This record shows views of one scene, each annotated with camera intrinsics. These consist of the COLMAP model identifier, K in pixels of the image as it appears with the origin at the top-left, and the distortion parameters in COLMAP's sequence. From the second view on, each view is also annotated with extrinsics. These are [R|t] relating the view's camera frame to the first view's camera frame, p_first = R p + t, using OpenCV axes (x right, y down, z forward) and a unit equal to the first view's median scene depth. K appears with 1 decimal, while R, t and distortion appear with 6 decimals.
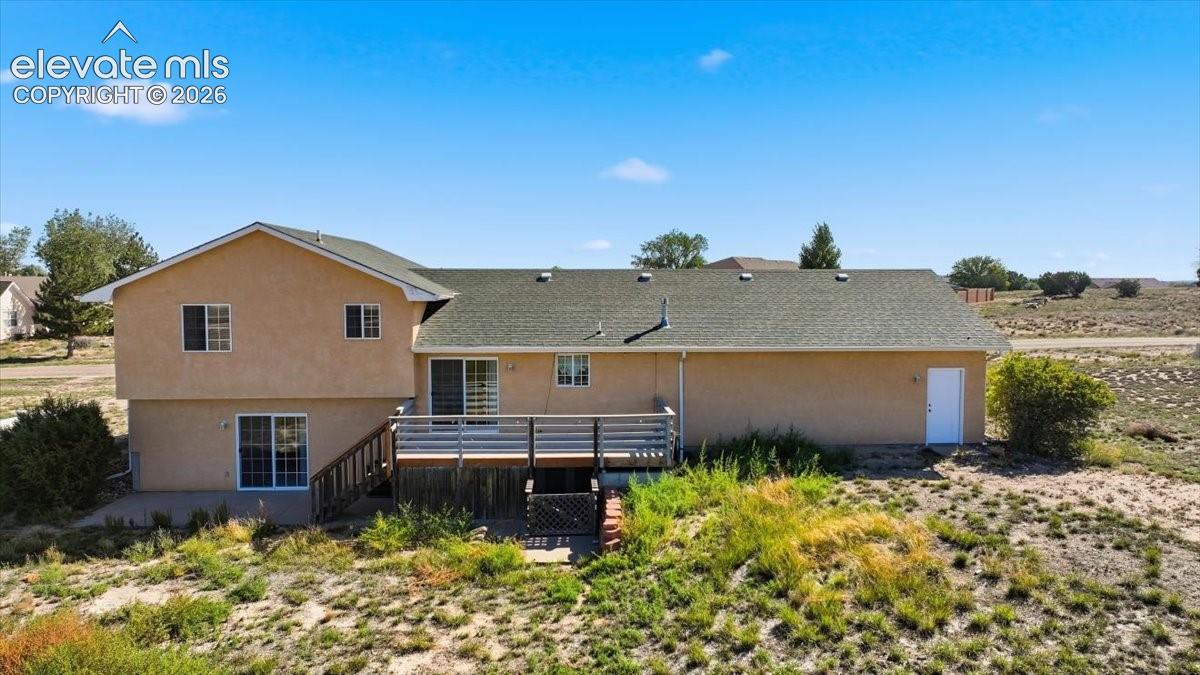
lens RADIAL K [[810.1, 0, 600.0], [0, 810.1, 337.5], [0, 0, 1]] dist [-0.007079, -0.000953]
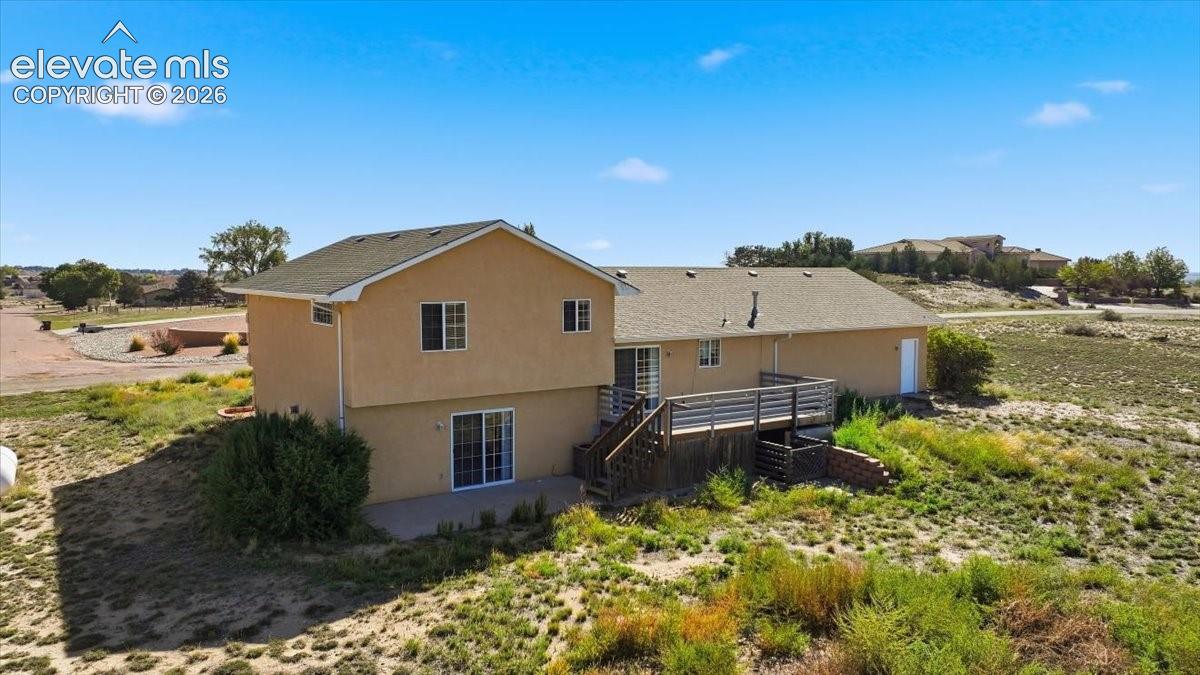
lens RADIAL K [[810.1, 0, 600.0], [0, 810.1, 337.5], [0, 0, 1]] dist [-0.007079, -0.000953]
pose [[0.867197, -0.039485, 0.496397, -0.796131], [0.036454, 0.999210, 0.015794, -0.006817], [-0.496629, 0.004399, 0.867952, 0.061001]]
